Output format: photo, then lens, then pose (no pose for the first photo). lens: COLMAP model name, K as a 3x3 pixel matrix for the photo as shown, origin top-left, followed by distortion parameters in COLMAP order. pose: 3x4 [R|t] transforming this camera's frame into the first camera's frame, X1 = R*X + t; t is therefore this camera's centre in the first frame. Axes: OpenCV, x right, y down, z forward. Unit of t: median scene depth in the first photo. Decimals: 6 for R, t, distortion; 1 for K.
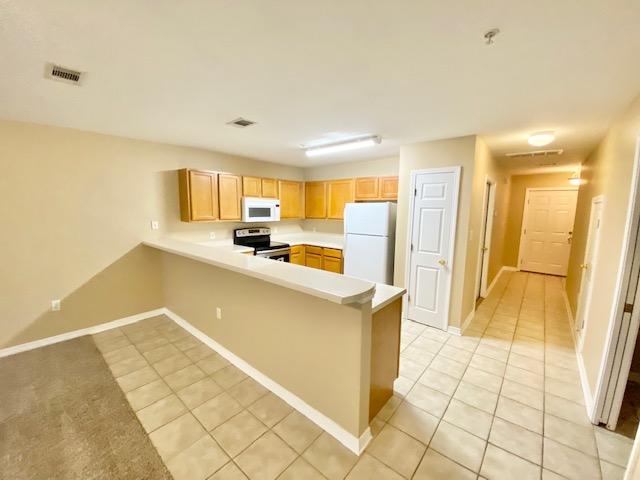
lens RADIAL K [[258.4, 0, 320.2], [0, 258.4, 242.0], [0, 0, 1]] dist [0.015763, -0.017105]
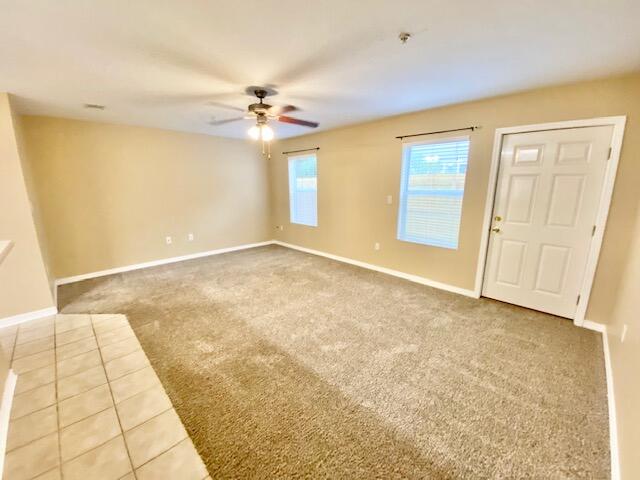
lens RADIAL K [[258.4, 0, 320.2], [0, 258.4, 242.0], [0, 0, 1]] dist [0.015763, -0.017105]
pose [[-0.996900, -0.011107, 0.077887, -0.646159], [0.017734, 0.932782, 0.360005, -0.093767], [-0.076650, 0.360270, -0.929694, 0.819852]]
